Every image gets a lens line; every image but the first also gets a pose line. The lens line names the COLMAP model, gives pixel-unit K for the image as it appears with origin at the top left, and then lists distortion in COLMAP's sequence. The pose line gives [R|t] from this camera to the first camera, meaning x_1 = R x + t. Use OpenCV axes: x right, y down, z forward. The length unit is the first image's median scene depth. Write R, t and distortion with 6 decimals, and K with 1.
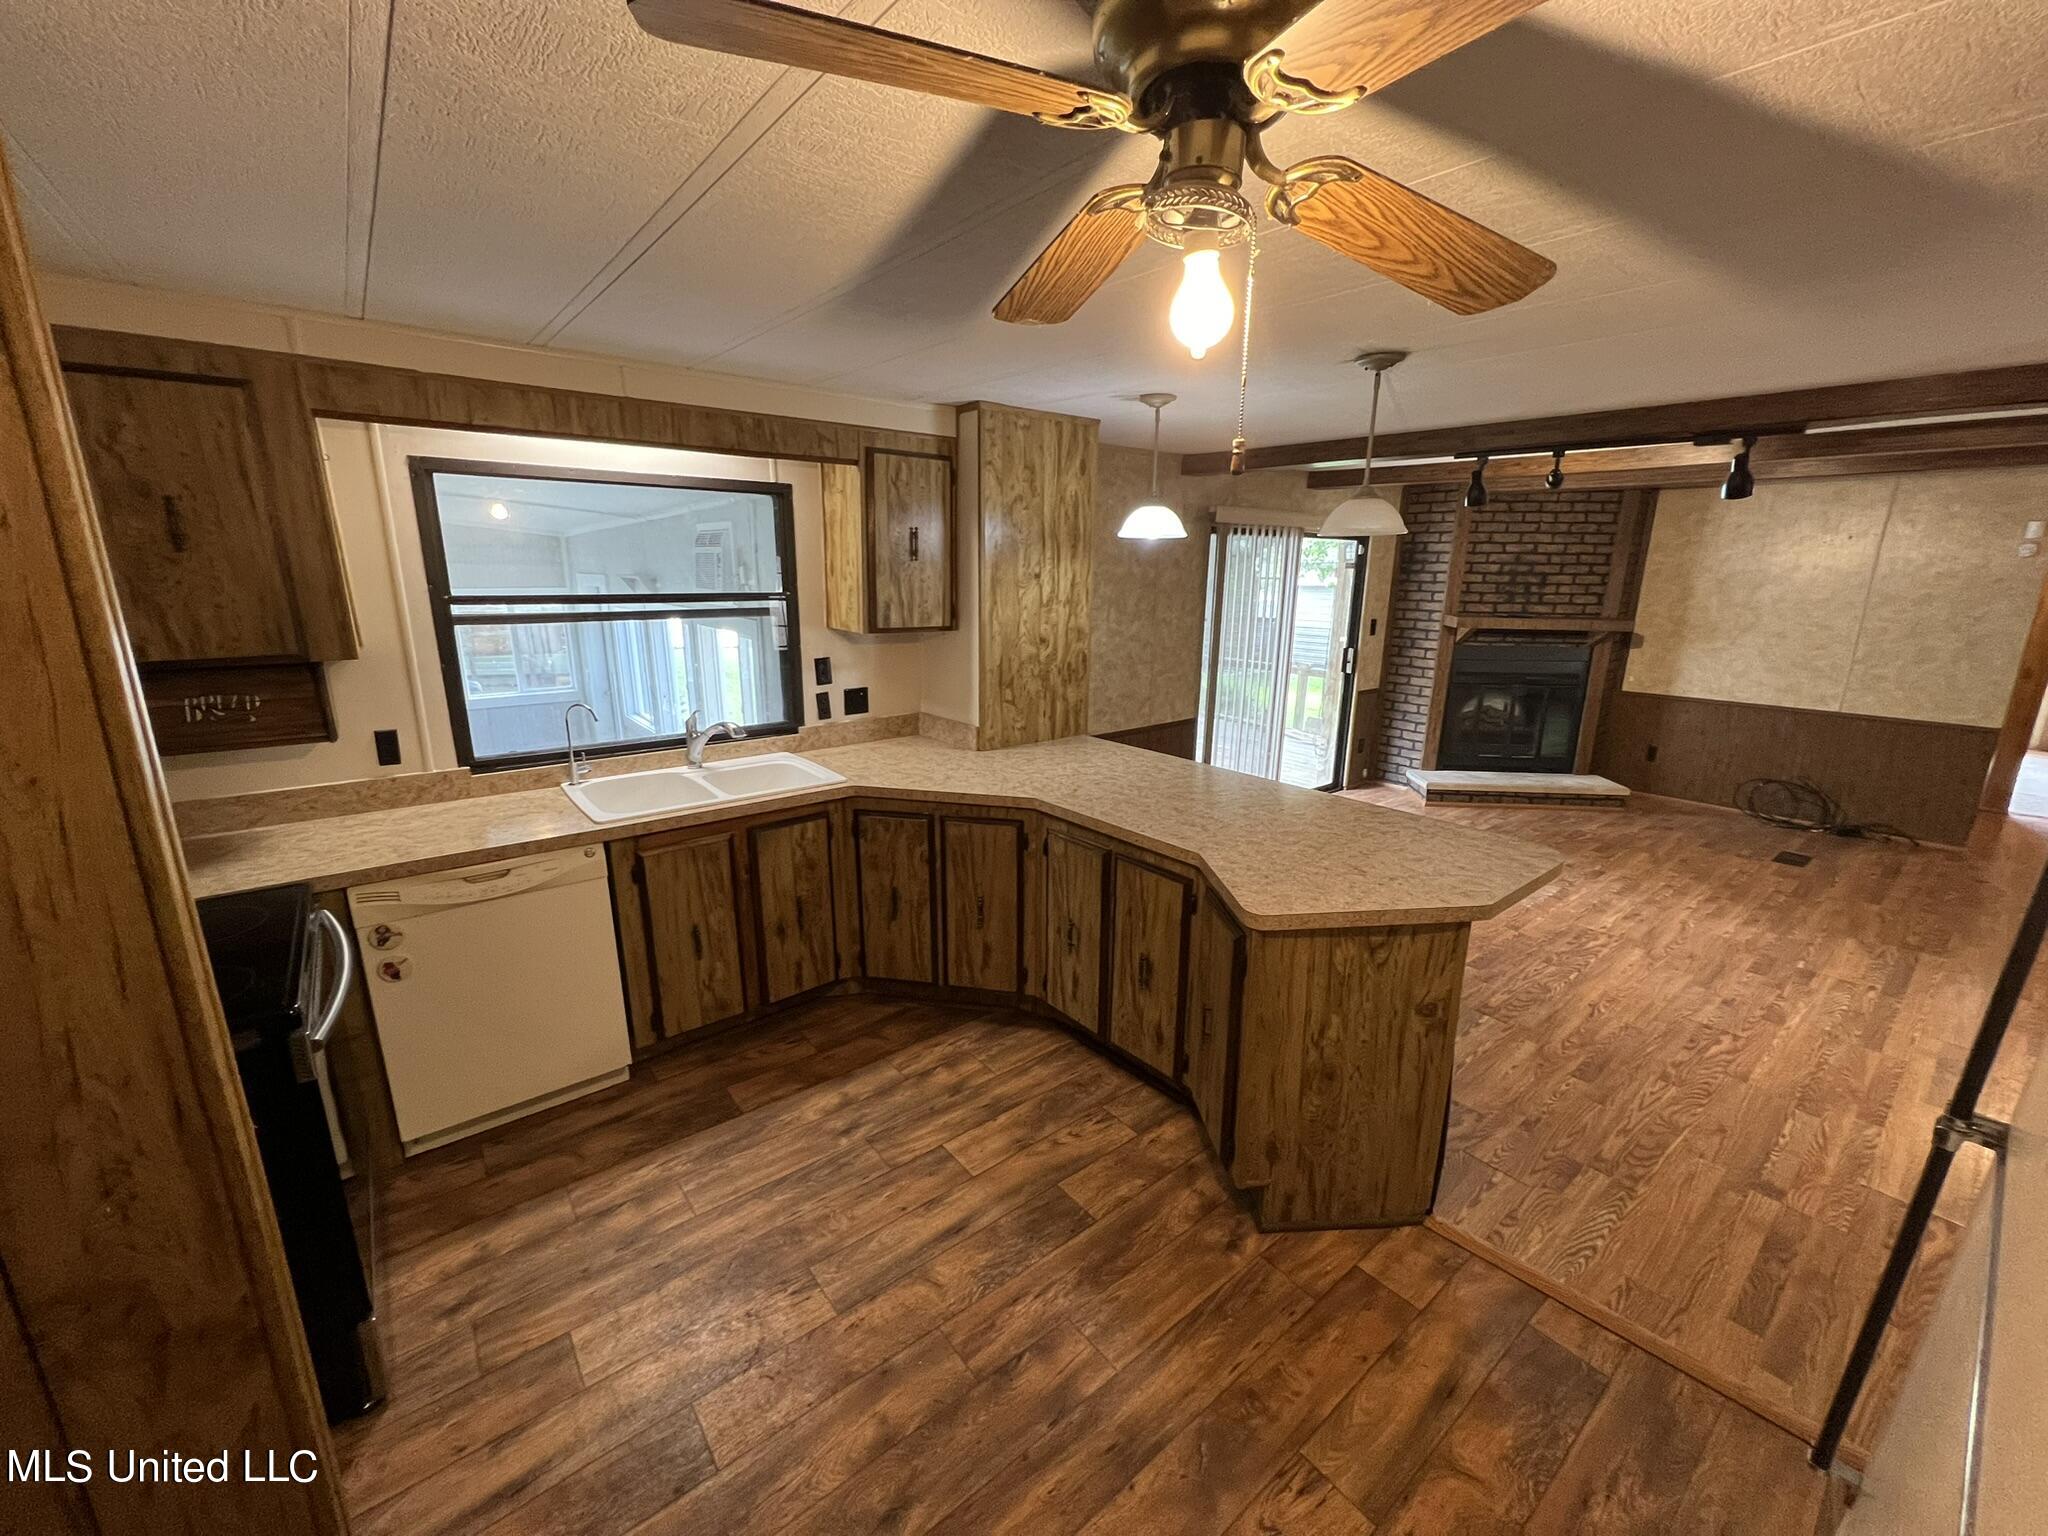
lens RADIAL K [[816.6, 0, 1027.4], [0, 816.6, 774.3], [0, 0, 1]] dist [-0.000585, 0.000780]
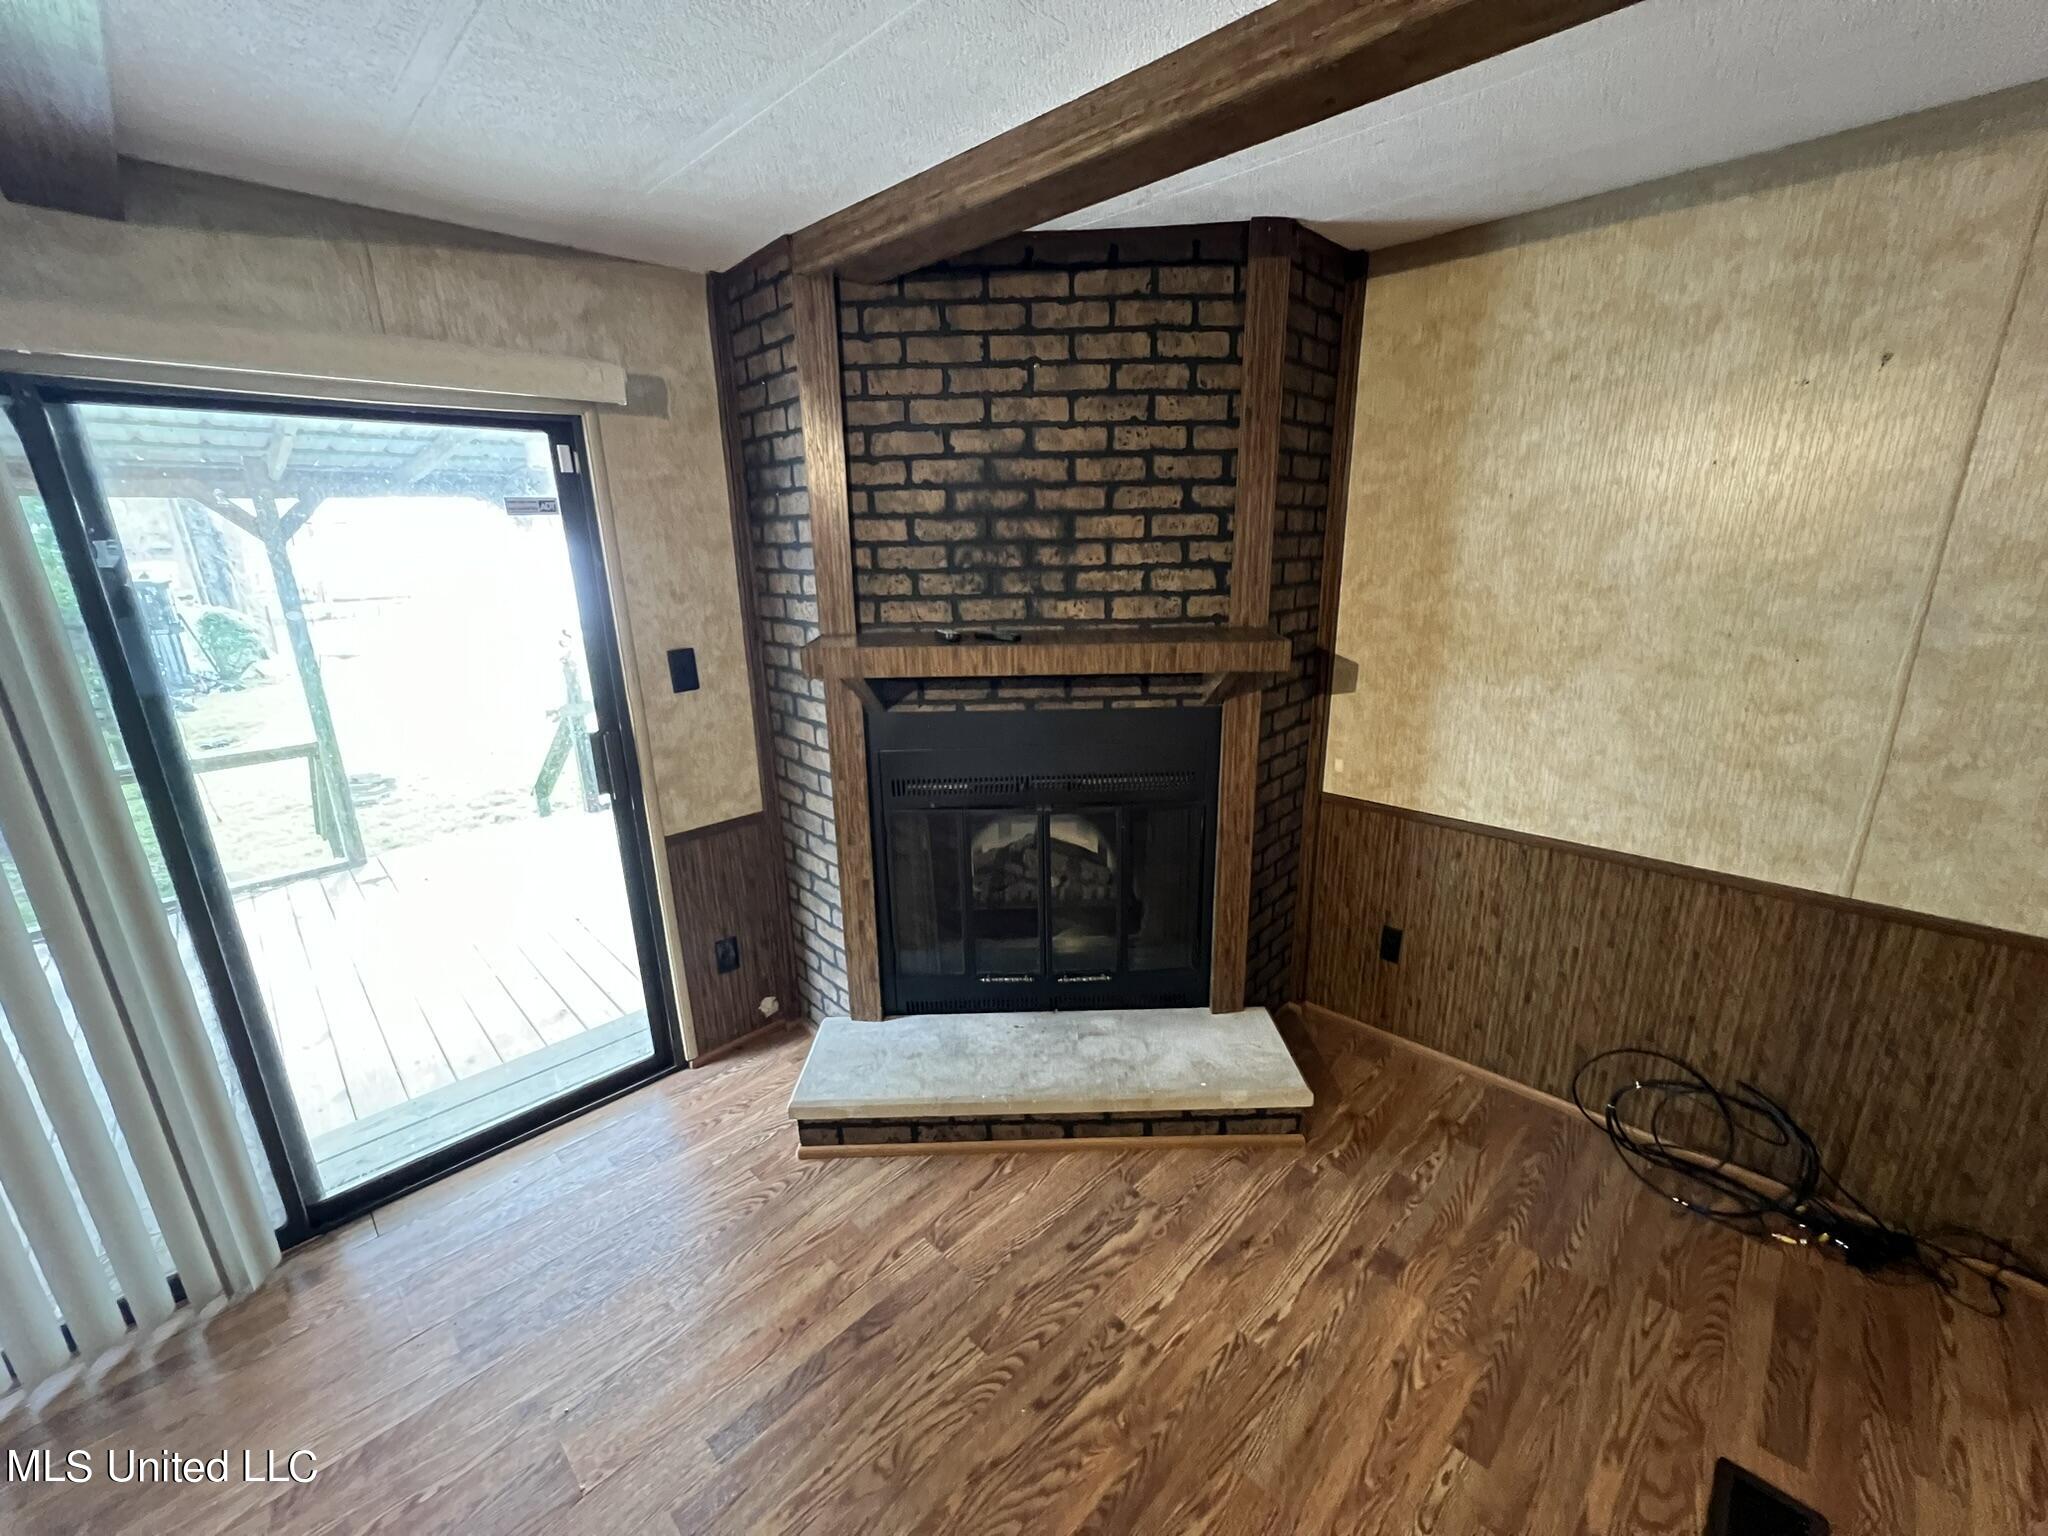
lens RADIAL K [[816.6, 0, 1023.7], [0, 816.6, 774.4], [0, 0, 1]] dist [-0.000585, 0.000780]
pose [[0.993291, -0.060054, 0.098821, 0.611920], [0.056409, 0.997635, 0.039278, -0.155877], [-0.100947, -0.033440, 0.994330, 0.684891]]
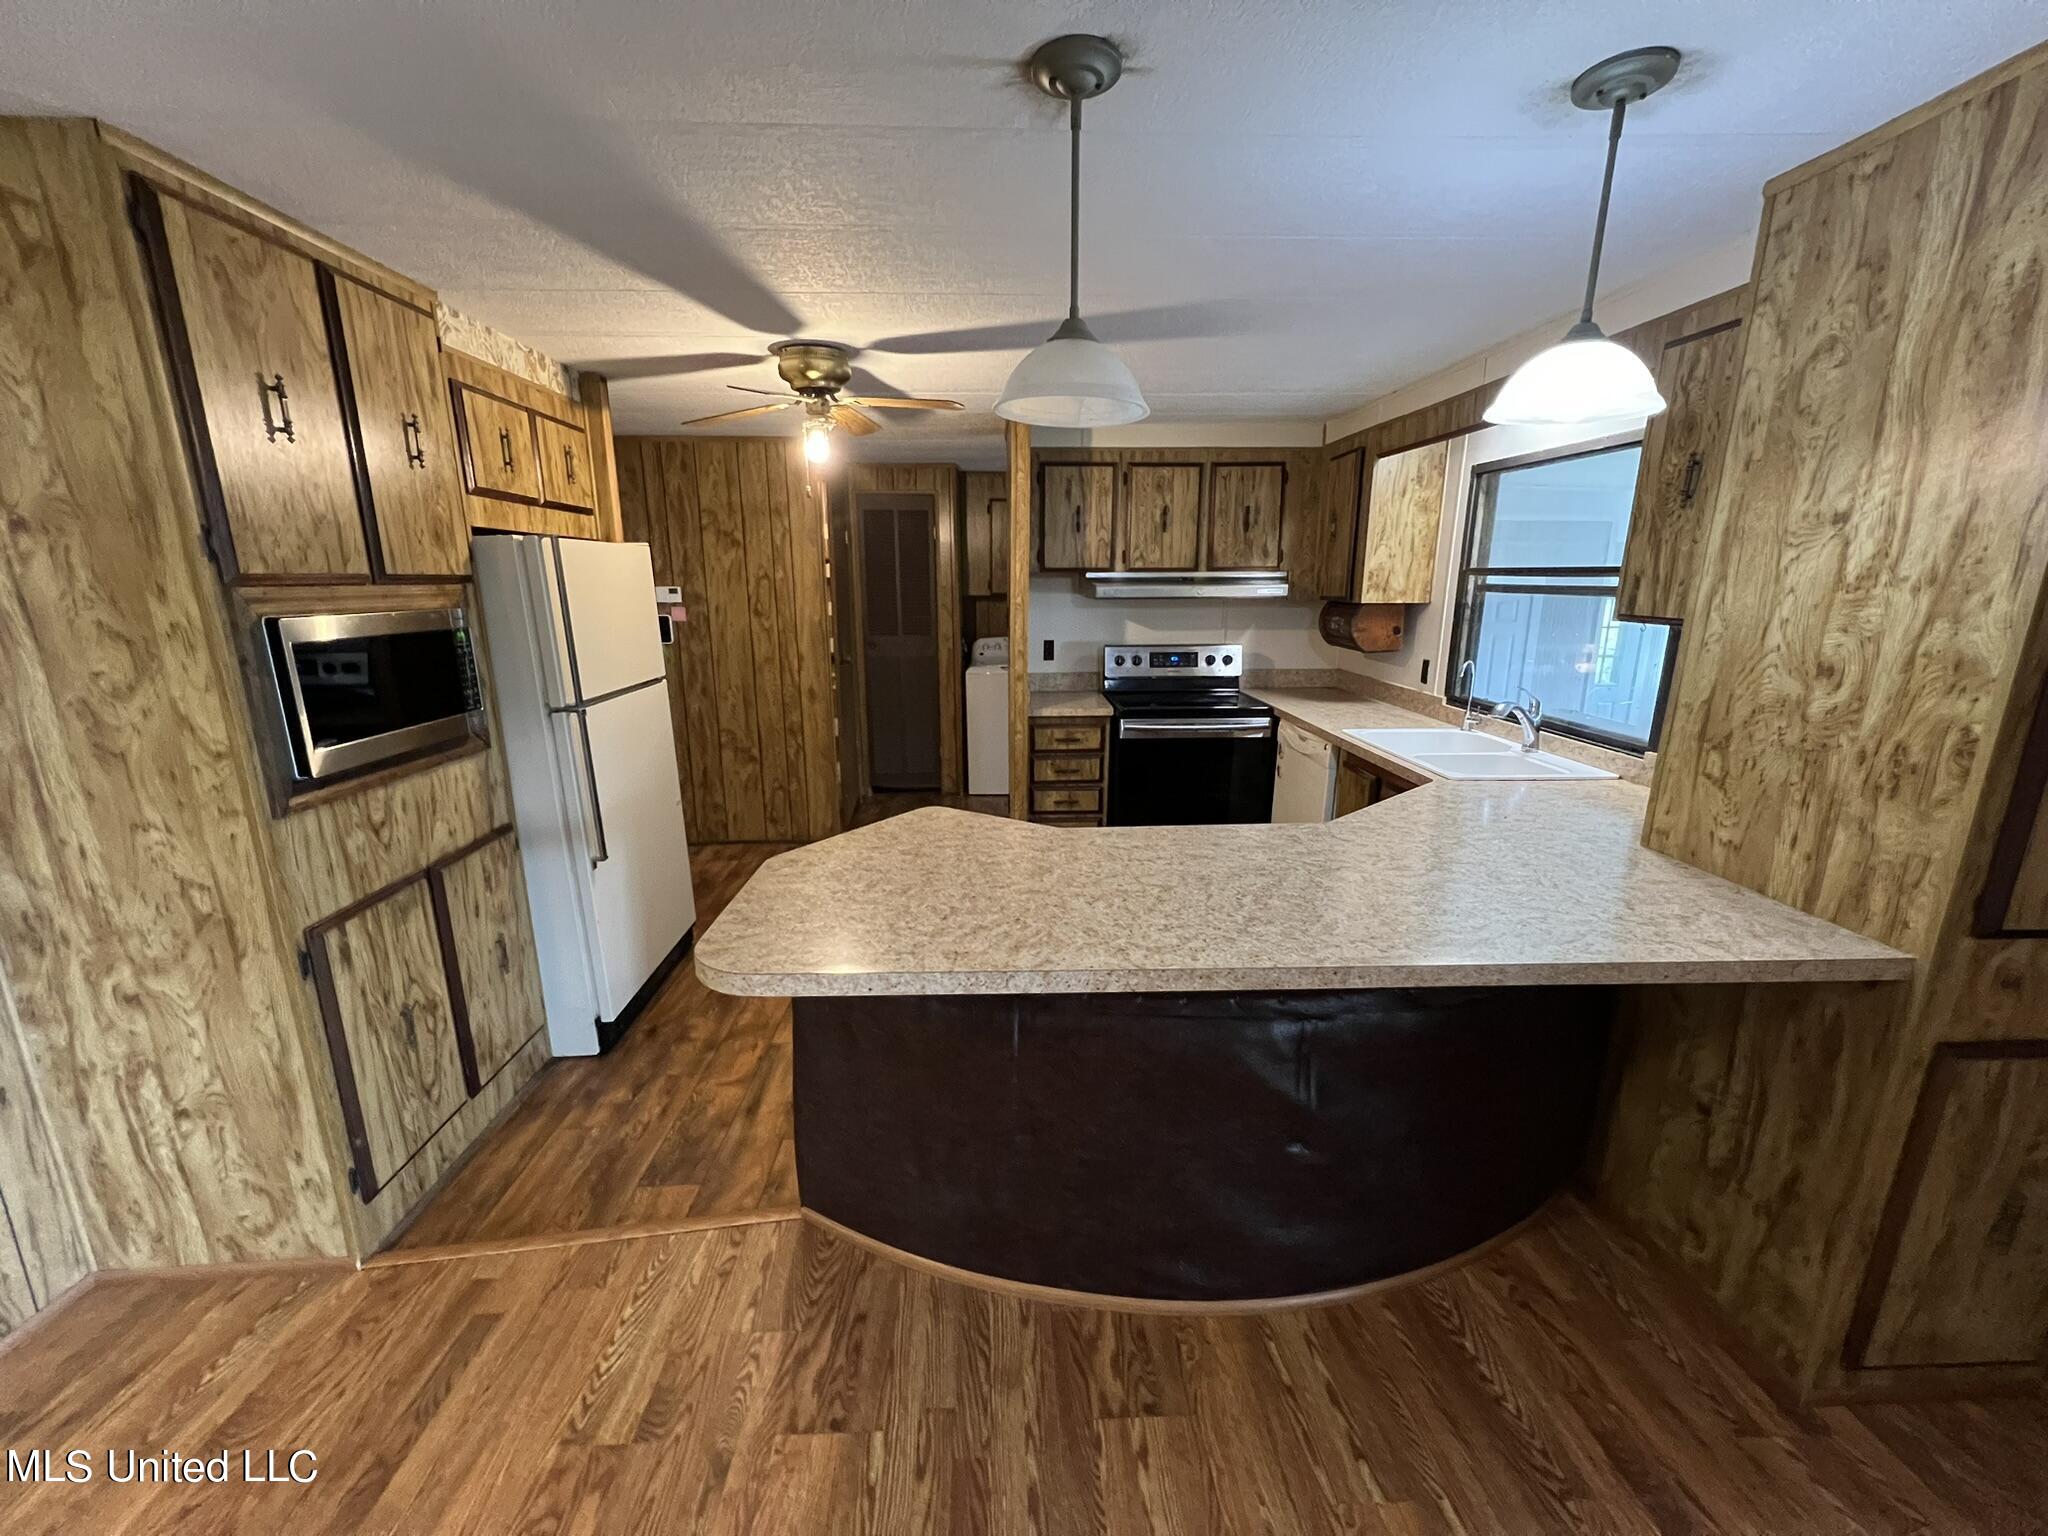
lens RADIAL K [[816.6, 0, 1026.3], [0, 816.6, 773.2], [0, 0, 1]] dist [-0.000585, 0.000780]
pose [[-0.590195, 0.178044, -0.787382, 0.395696], [-0.210181, 0.907843, 0.362828, -0.118566], [0.779419, 0.379632, -0.498383, 0.591048]]
